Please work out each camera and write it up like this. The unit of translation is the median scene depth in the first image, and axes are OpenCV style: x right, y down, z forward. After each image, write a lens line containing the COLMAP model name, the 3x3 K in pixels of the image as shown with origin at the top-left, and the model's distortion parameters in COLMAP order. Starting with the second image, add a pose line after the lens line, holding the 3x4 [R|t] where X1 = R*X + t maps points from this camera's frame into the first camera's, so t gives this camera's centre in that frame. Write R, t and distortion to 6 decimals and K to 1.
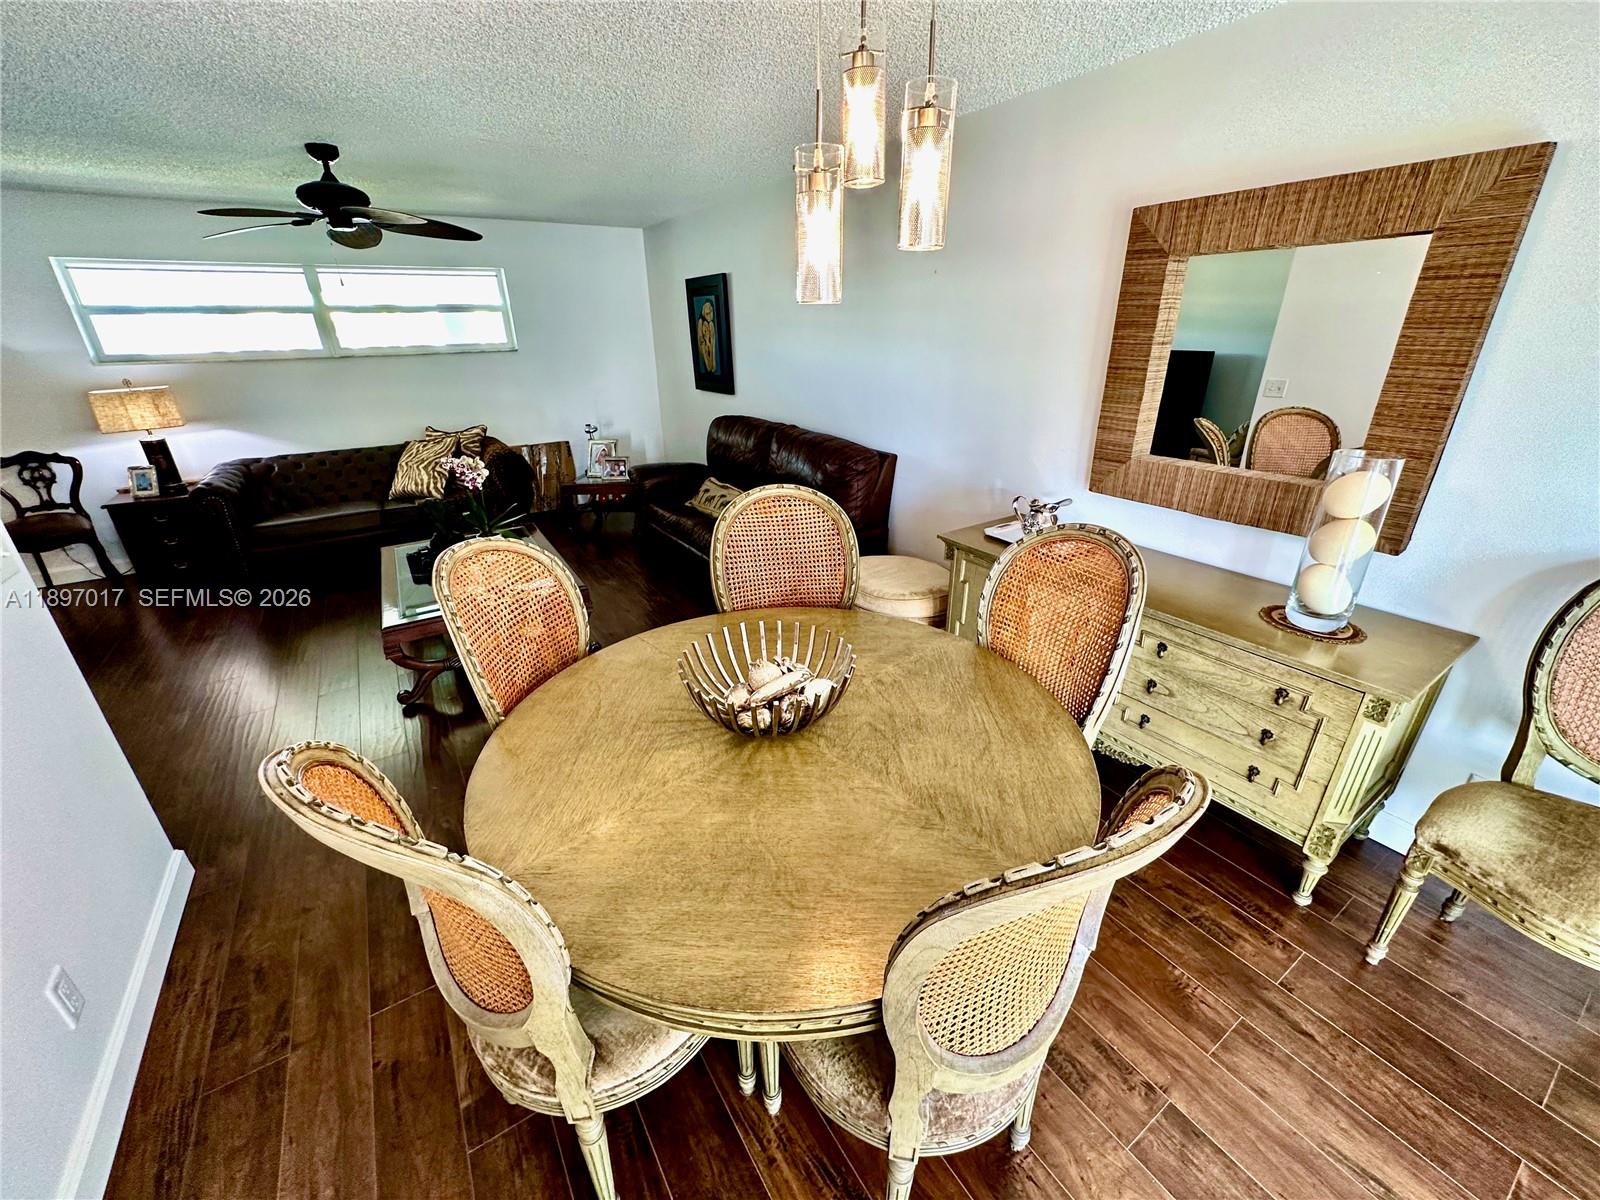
lens RADIAL K [[640.3, 0, 805.9], [0, 640.3, 599.4], [0, 0, 1]] dist [-0.001034, 0.000160]
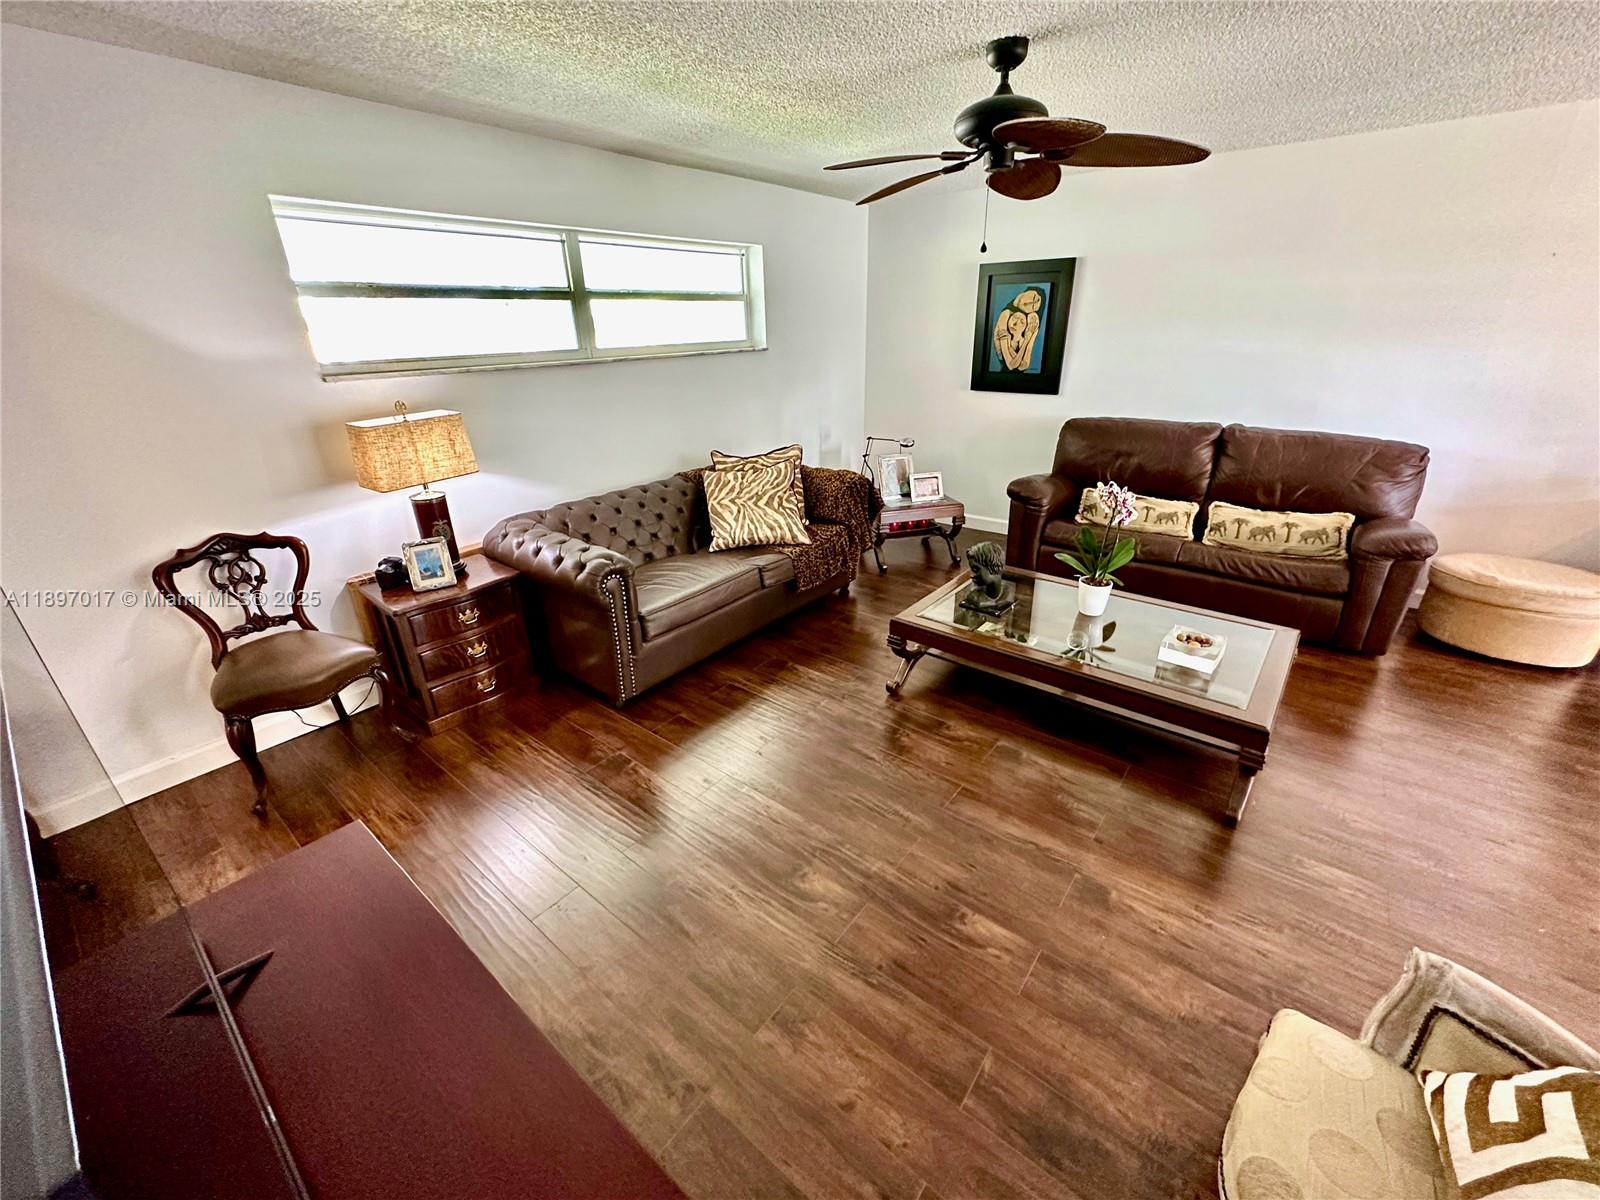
lens RADIAL K [[640.3, 0, 805.9], [0, 640.3, 599.4], [0, 0, 1]] dist [-0.001034, 0.000160]
pose [[0.950780, -0.124027, 0.283962, -0.869268], [0.124915, 0.992053, 0.015056, -0.113986], [-0.283573, 0.021156, 0.958717, 0.298516]]
